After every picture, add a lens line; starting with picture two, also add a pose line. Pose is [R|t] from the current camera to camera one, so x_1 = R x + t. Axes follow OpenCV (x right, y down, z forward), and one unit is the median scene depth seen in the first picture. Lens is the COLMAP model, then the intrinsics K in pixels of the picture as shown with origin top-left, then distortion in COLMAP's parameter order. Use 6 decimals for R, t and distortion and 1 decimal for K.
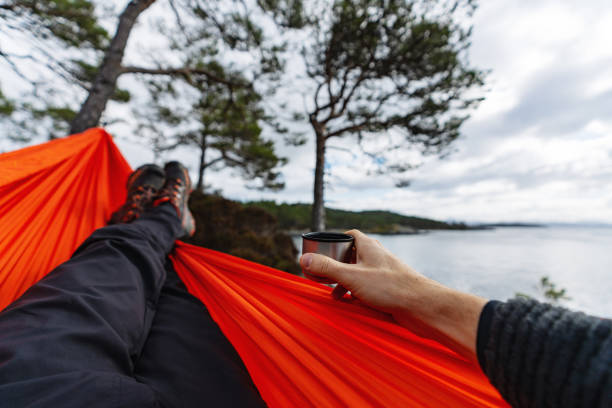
lens RADIAL K [[269.8, 0, 308.9], [0, 269.8, 204.9], [0, 0, 1]] dist [-0.001124, -0.000098]
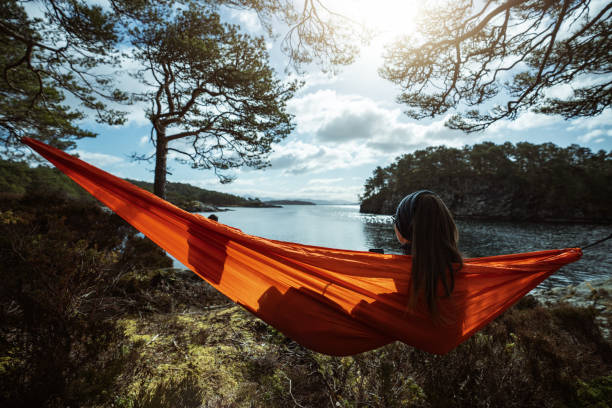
lens RADIAL K [[283.1, 0, 308.3], [0, 283.1, 204.6], [0, 0, 1]] dist [-0.068386, 0.026349]
pose [[0.767529, 0.010512, 0.640929, -0.165784], [-0.067700, 0.995603, 0.064743, -0.073804], [-0.637430, -0.093083, 0.764865, -0.187319]]
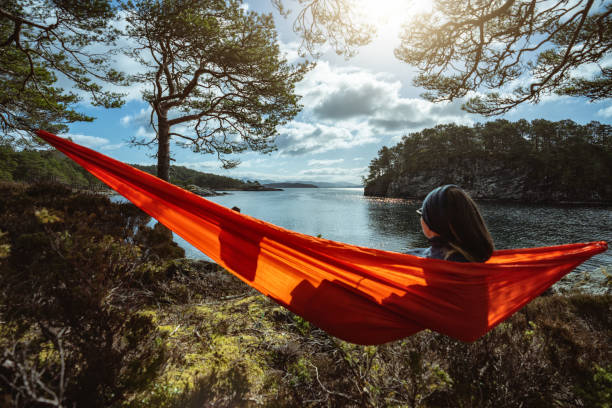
lens RADIAL K [[297.0, 0, 308.9], [0, 297.0, 205.6], [0, 0, 1]] dist [-0.068356, 0.028389]
pose [[0.769537, -0.035168, 0.637633, -0.192819], [-0.059687, 0.990151, 0.126645, -0.083652], [-0.635807, -0.135517, 0.759859, -0.182148]]
